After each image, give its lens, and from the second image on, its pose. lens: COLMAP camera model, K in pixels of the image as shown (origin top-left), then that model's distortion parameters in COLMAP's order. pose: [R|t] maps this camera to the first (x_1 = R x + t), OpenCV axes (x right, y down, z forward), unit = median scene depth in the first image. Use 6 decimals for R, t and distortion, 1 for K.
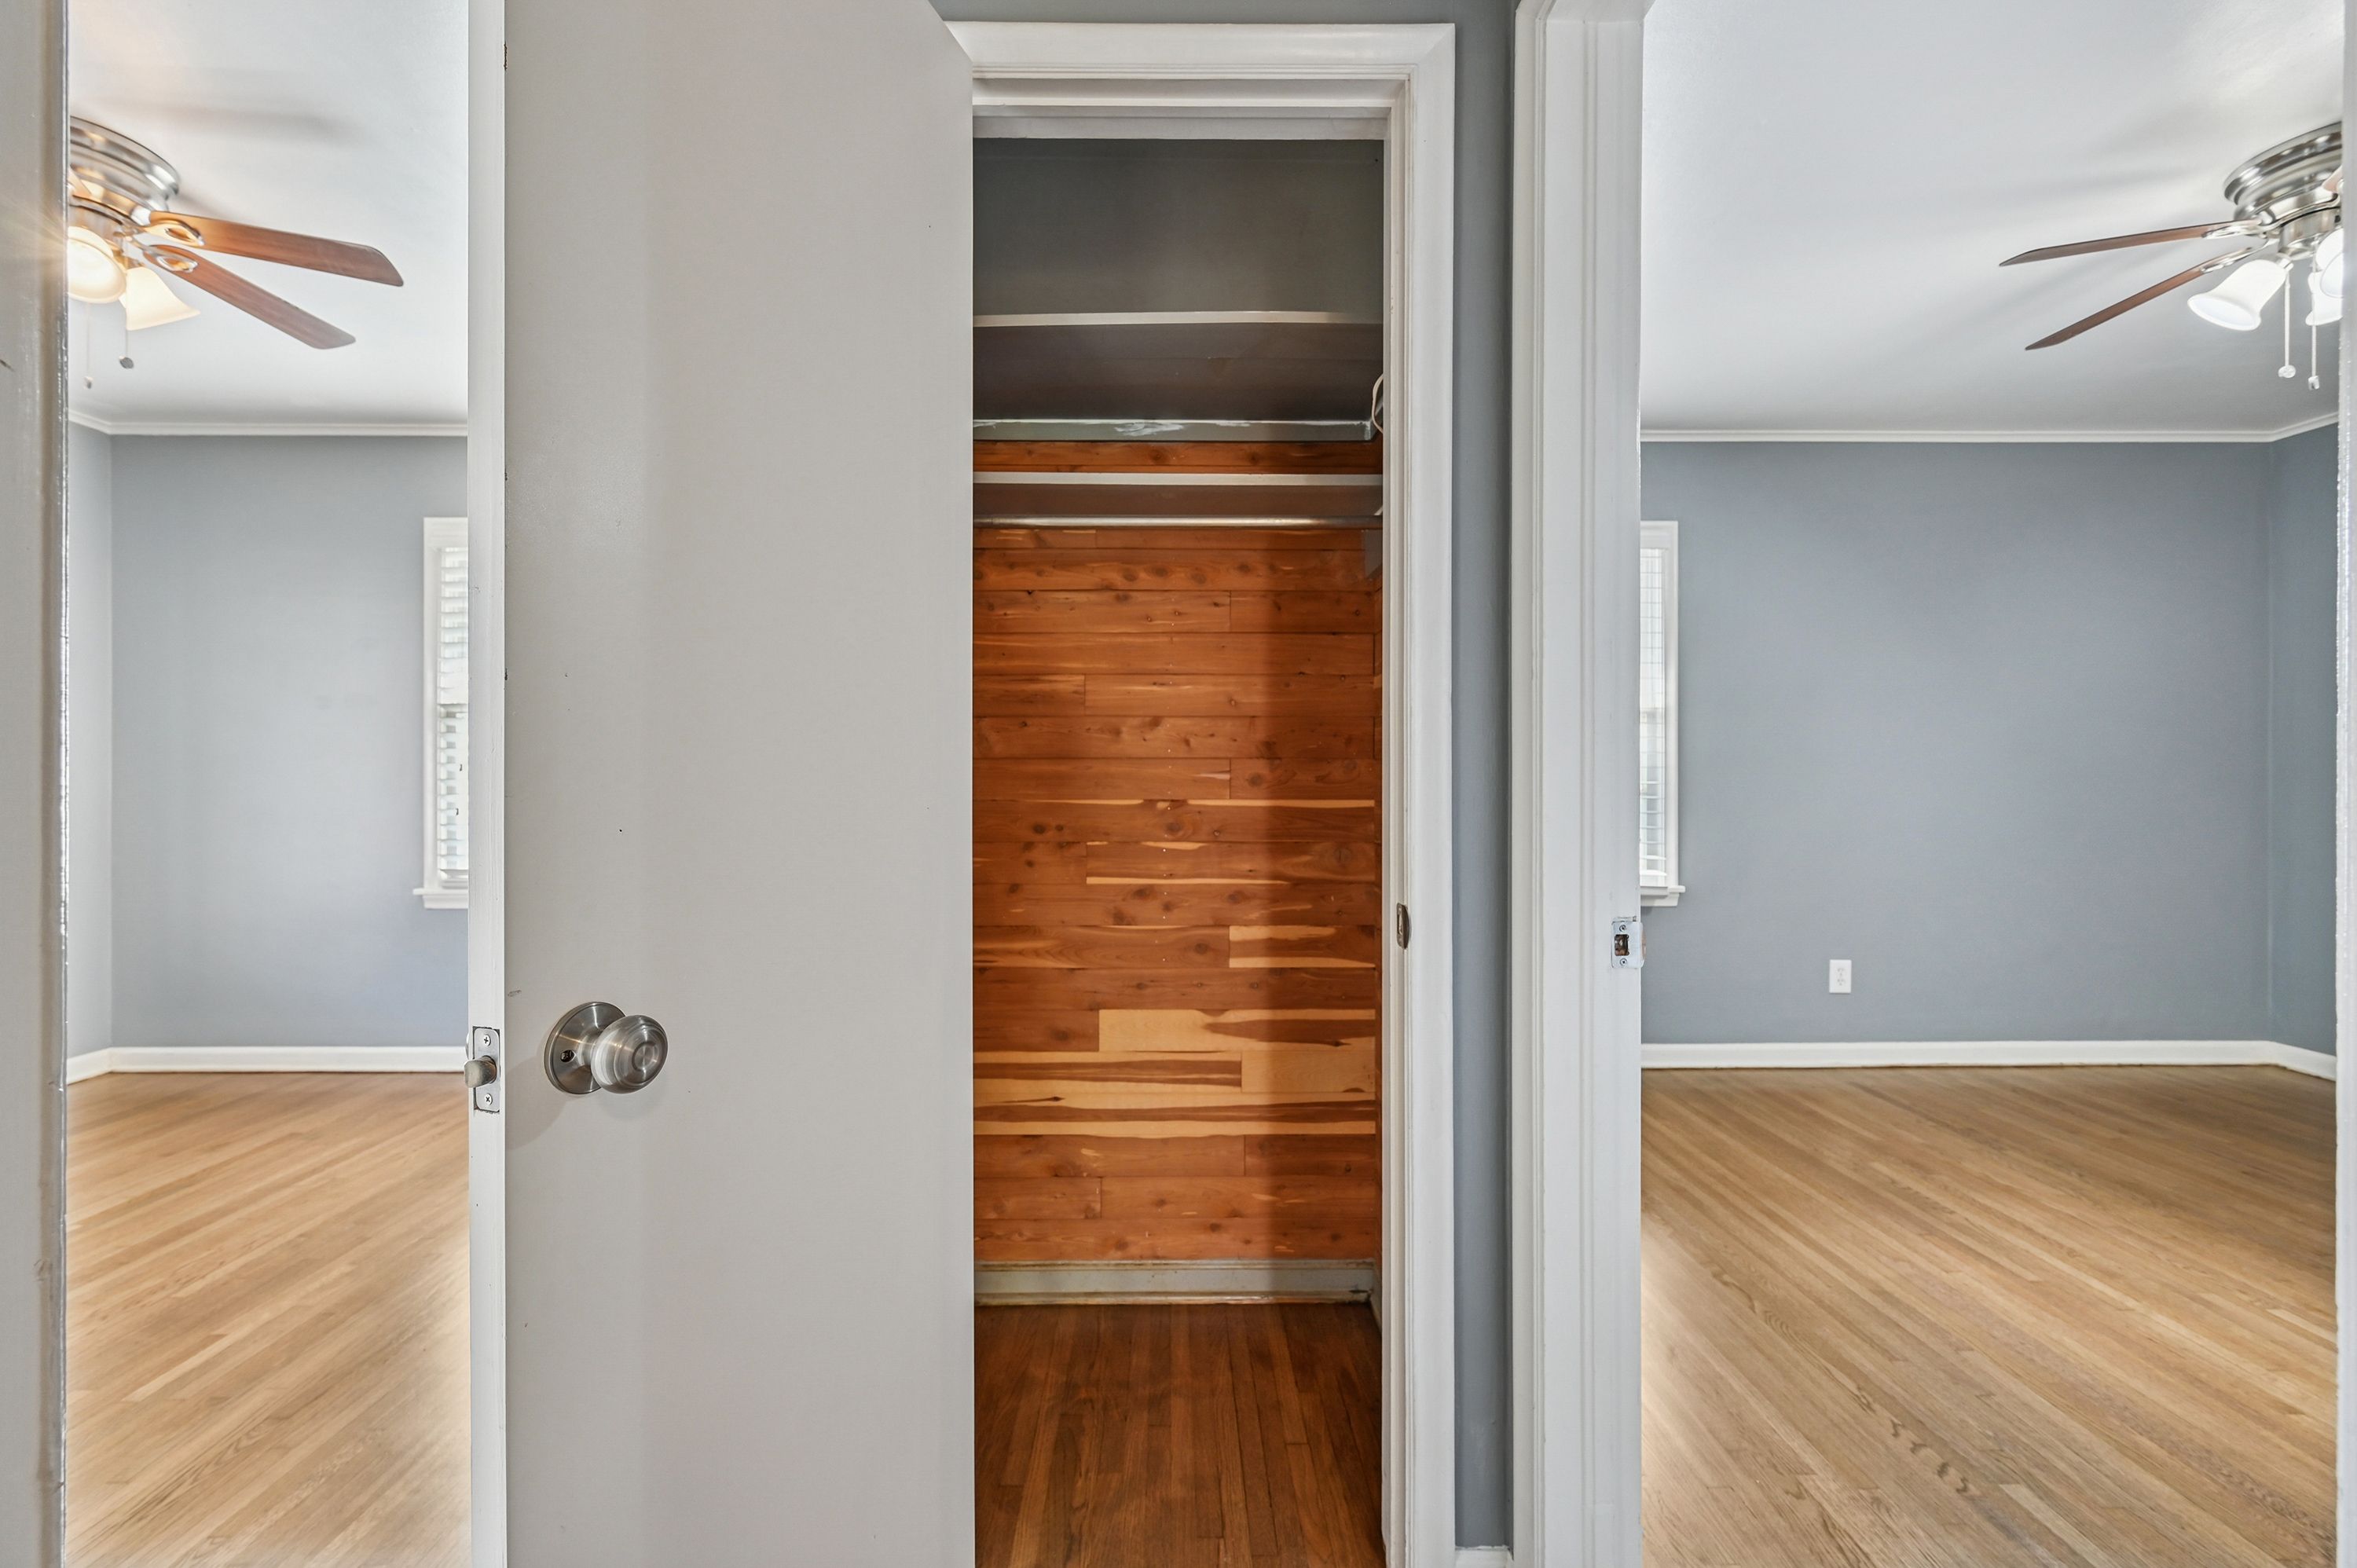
lens RADIAL K [[951.8, 0, 1178.5], [0, 951.8, 784.0], [0, 0, 1]] dist [0.007114, 0.000350]
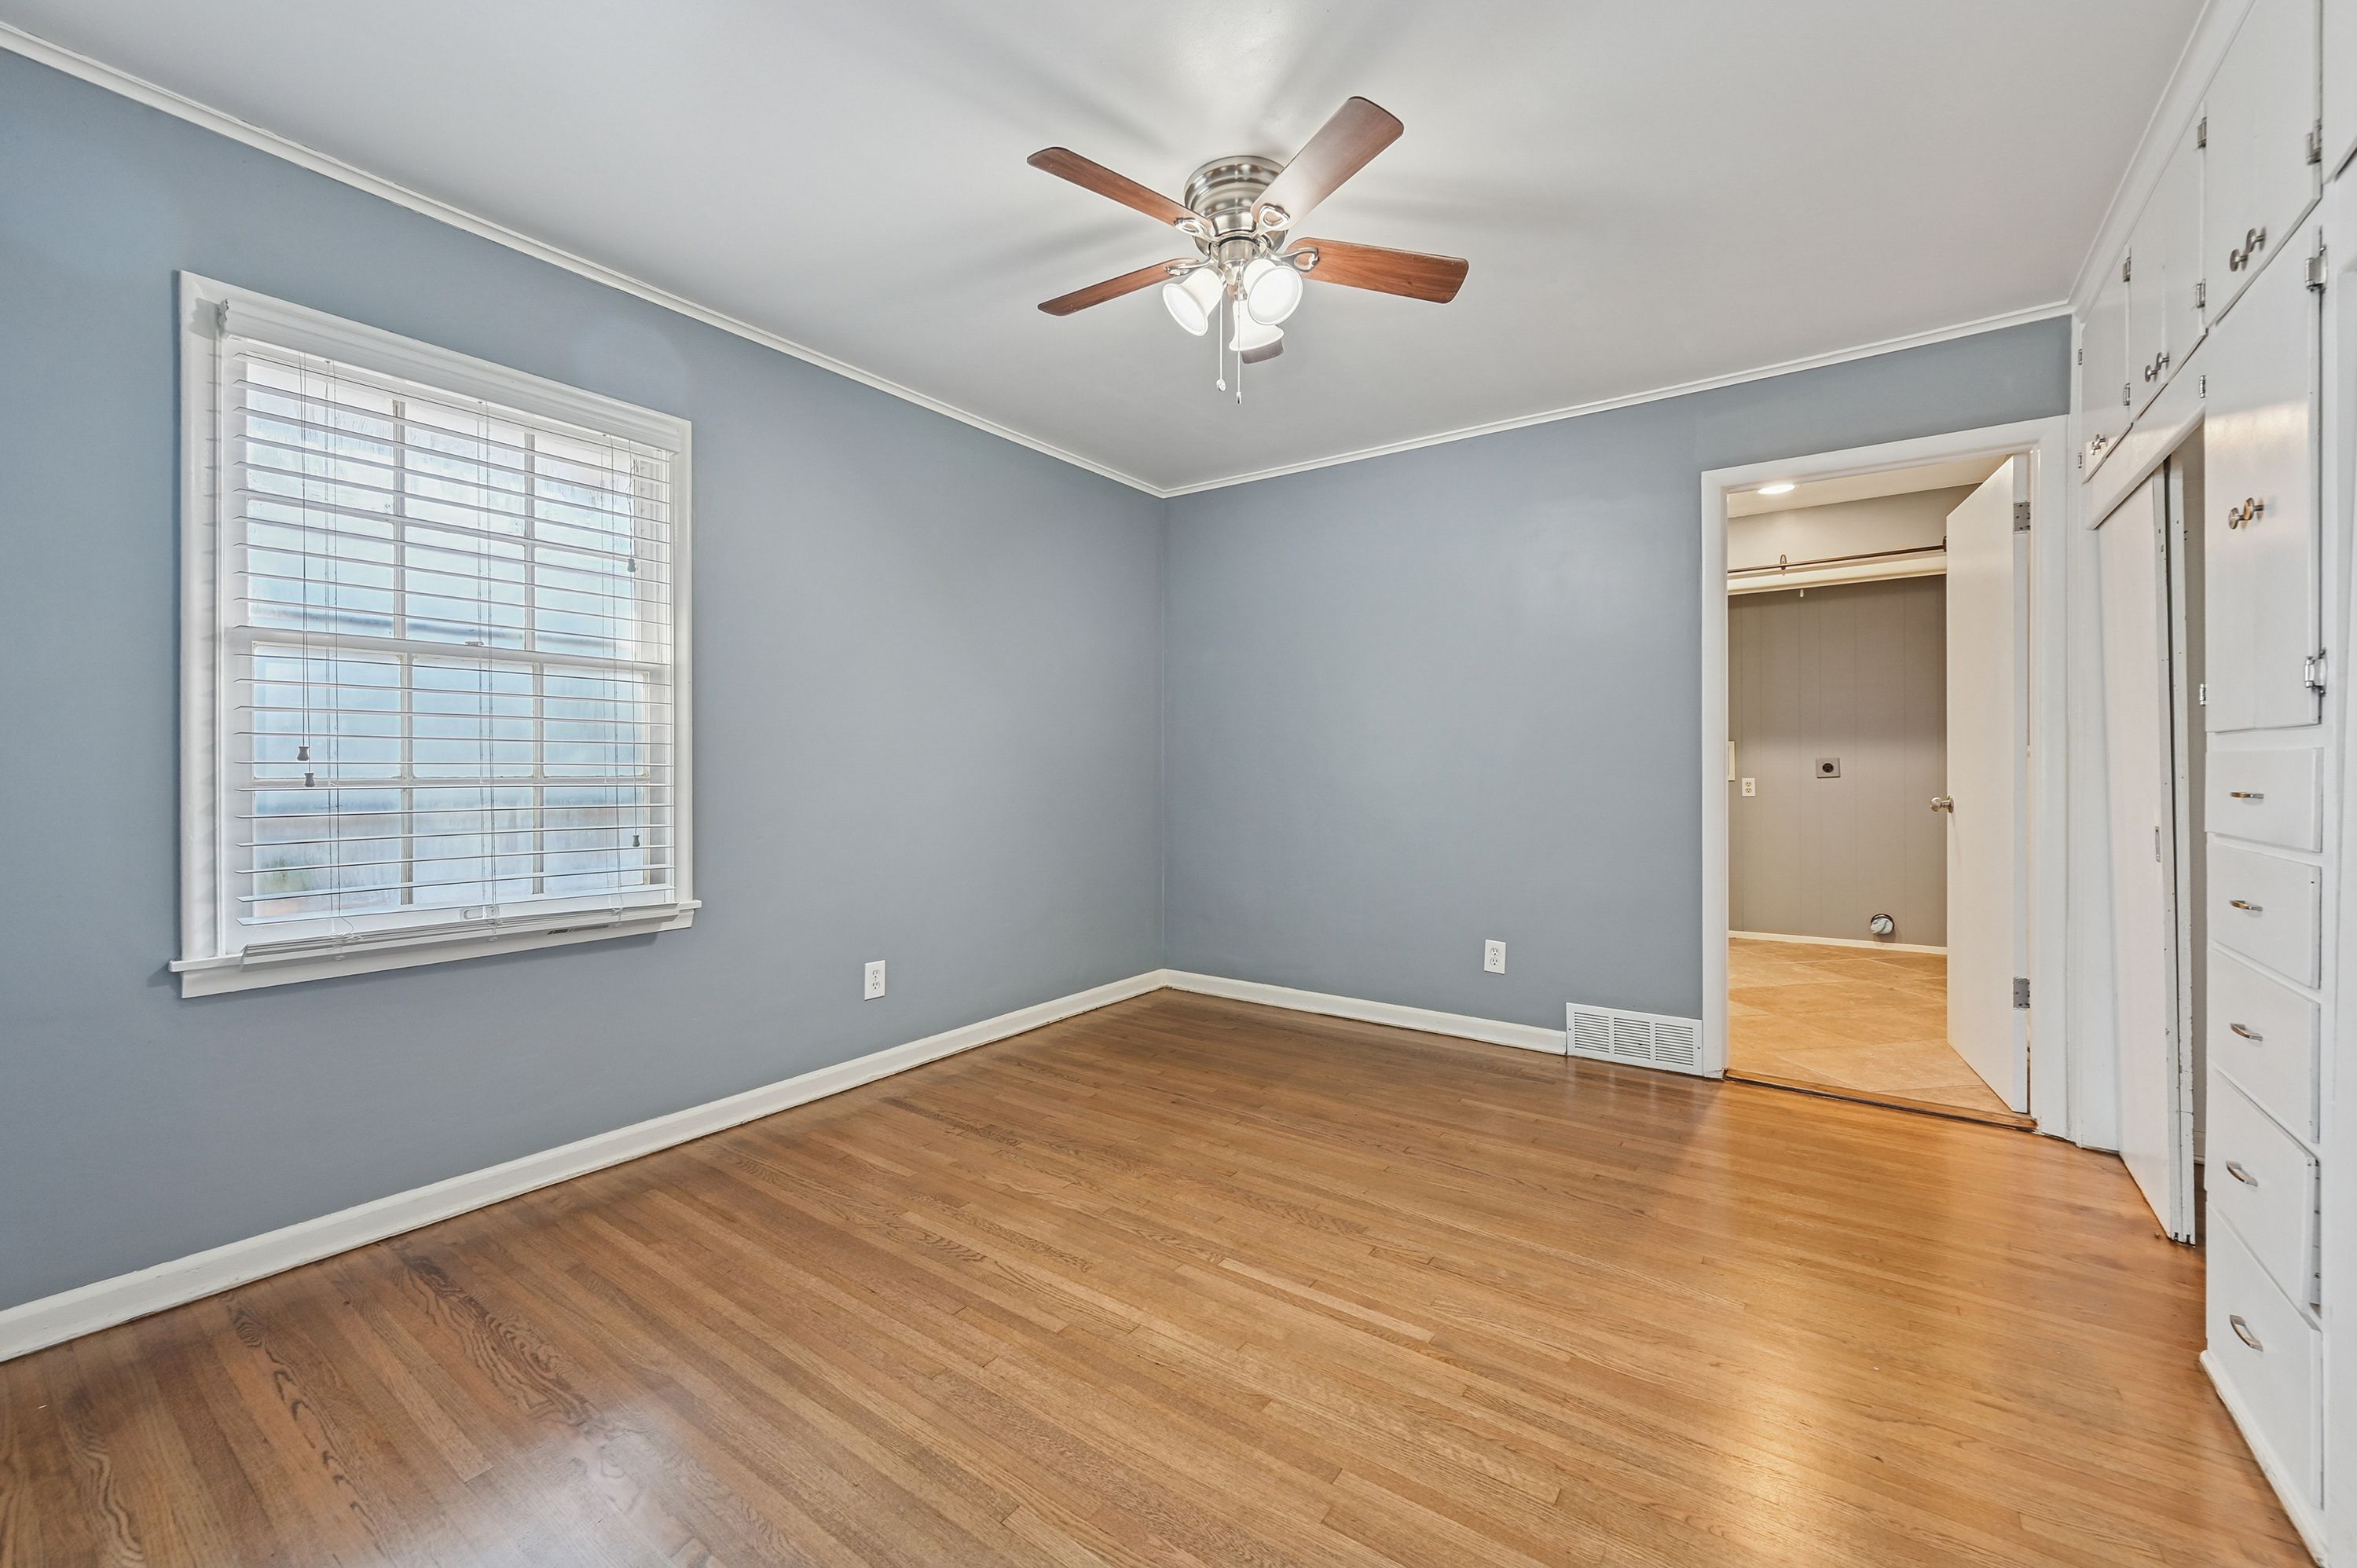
lens RADIAL K [[929.7, 0, 1168.4], [0, 929.7, 769.2], [0, 0, 1]] dist [-0.001659, -0.000053]
pose [[0.615402, -0.002002, 0.788211, 0.243366], [0.004628, 0.999989, -0.001073, 0.005355], [-0.788200, 0.004308, 0.615404, 0.340249]]
